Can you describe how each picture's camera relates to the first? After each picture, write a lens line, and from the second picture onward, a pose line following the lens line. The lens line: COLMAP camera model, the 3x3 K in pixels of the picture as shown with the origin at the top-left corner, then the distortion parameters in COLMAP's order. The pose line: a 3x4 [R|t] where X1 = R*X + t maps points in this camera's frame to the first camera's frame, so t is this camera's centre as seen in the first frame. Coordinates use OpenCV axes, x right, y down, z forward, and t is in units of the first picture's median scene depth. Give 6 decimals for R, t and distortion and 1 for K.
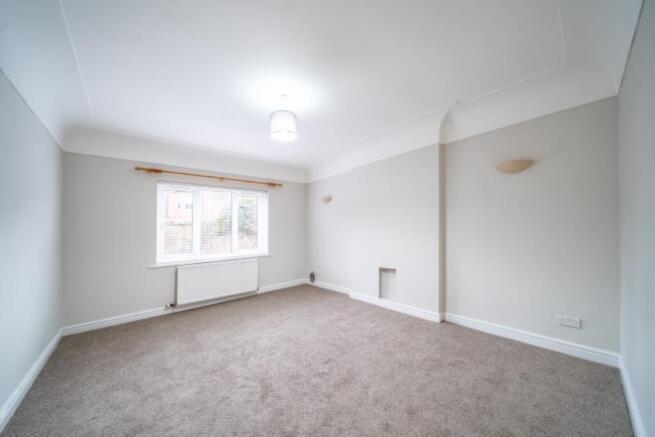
lens RADIAL K [[225.1, 0, 329.5], [0, 225.1, 221.8], [0, 0, 1]] dist [-0.001405, -0.000173]
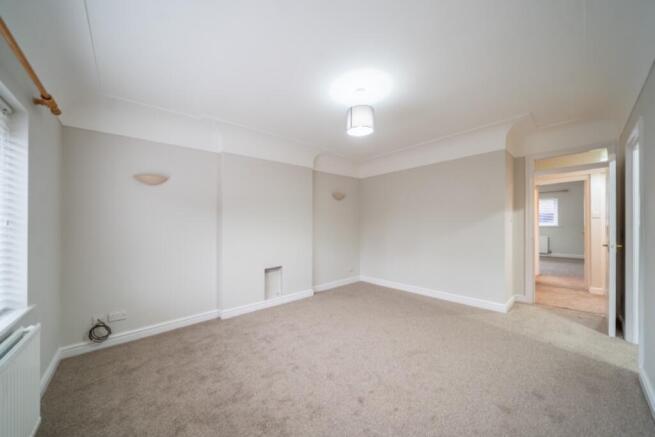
lens RADIAL K [[225.1, 0, 329.5], [0, 225.1, 221.8], [0, 0, 1]] dist [-0.001405, -0.000173]
pose [[0.024167, 0.047156, 0.998595, -0.759739], [-0.008721, 0.998859, -0.046958, 0.046058], [-0.999670, -0.007574, 0.024550, 0.711036]]
